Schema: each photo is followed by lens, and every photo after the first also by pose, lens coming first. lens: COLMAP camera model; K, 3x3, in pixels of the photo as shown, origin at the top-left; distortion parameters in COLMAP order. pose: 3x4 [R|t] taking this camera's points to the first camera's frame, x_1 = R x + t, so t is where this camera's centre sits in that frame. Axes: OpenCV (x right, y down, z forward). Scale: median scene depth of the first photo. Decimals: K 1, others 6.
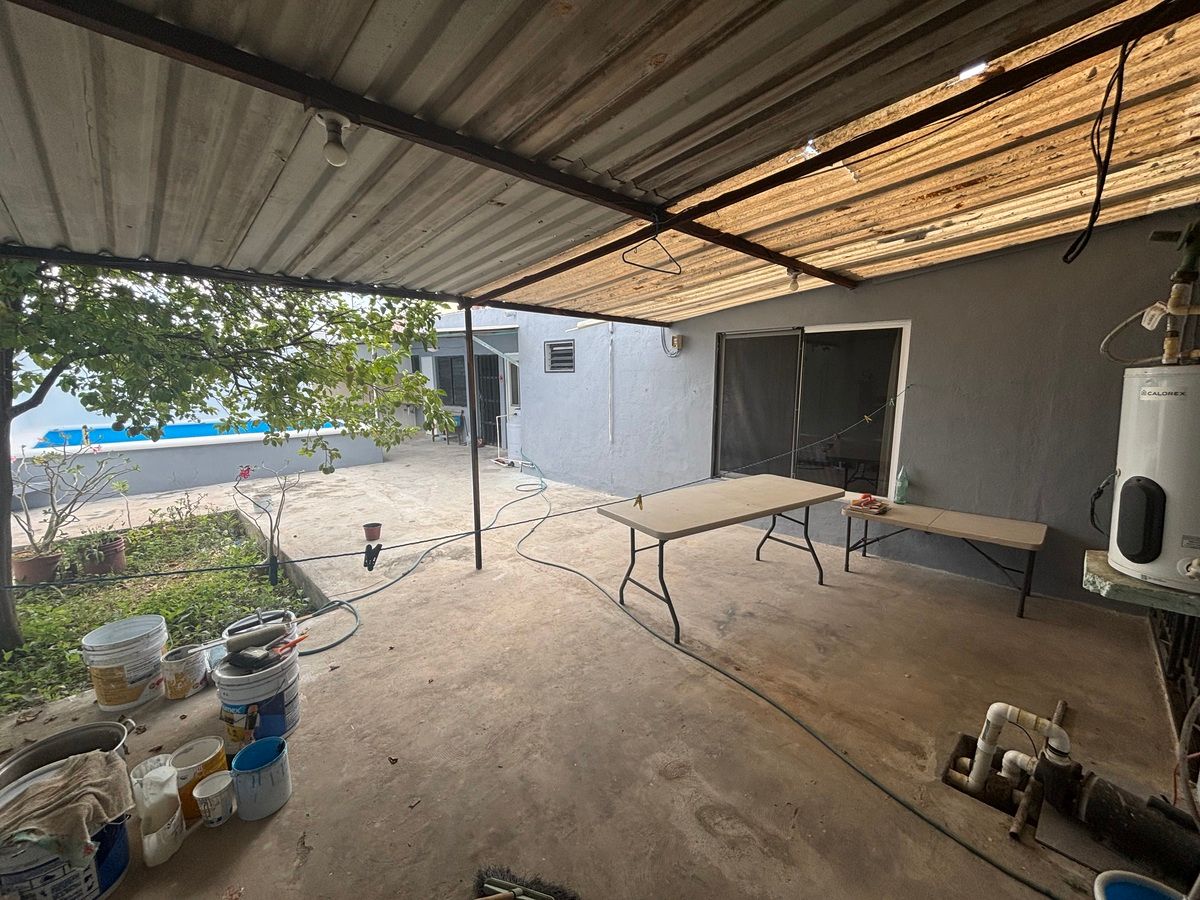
lens RADIAL K [[481.8, 0, 600.0], [0, 481.8, 450.0], [0, 0, 1]] dist [0.001116, -0.000003]
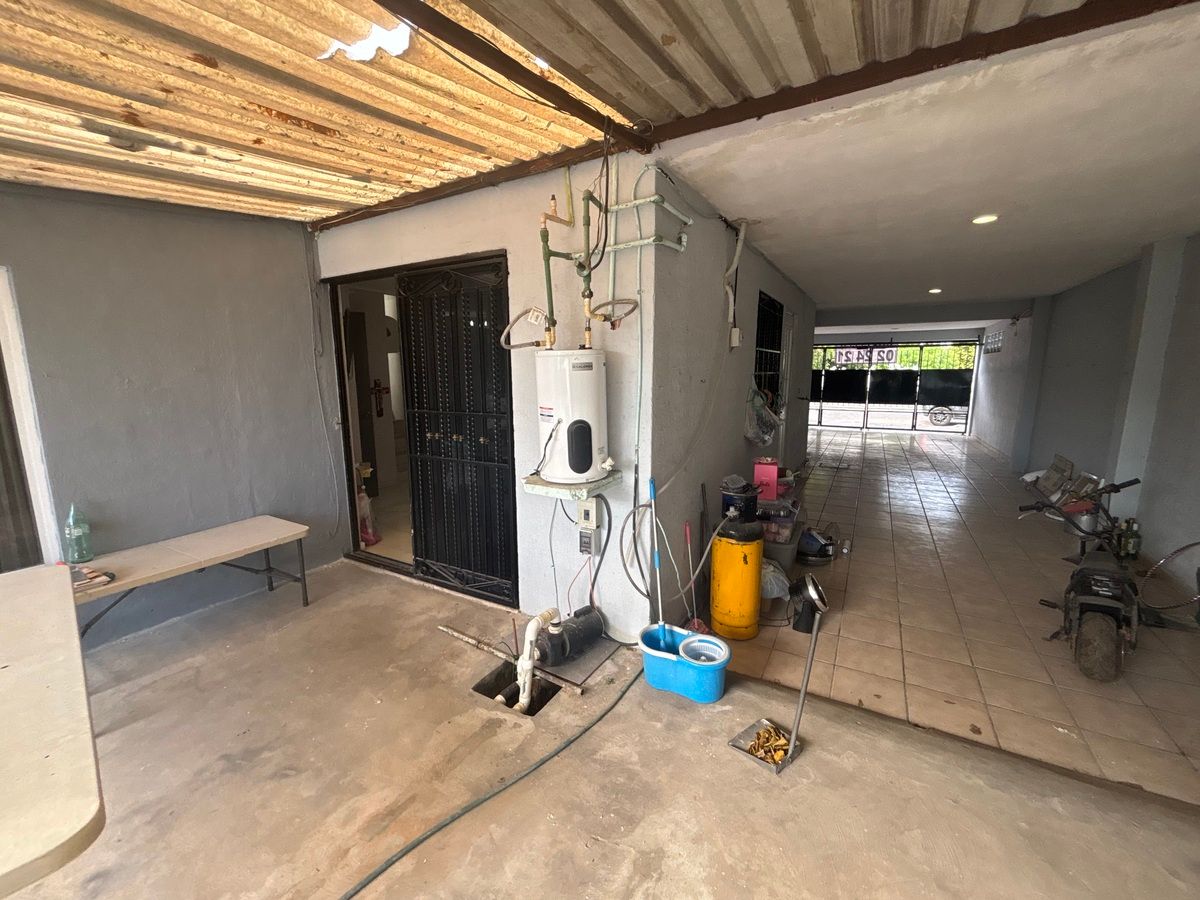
lens RADIAL K [[485.8, 0, 600.0], [0, 485.8, 450.0], [0, 0, 1]] dist [0.001424, 0.000211]
pose [[-0.261405, -0.153592, 0.952931, -0.218586], [0.153349, 0.968111, 0.198105, -0.079191], [-0.952970, 0.197917, -0.229516, 0.677044]]
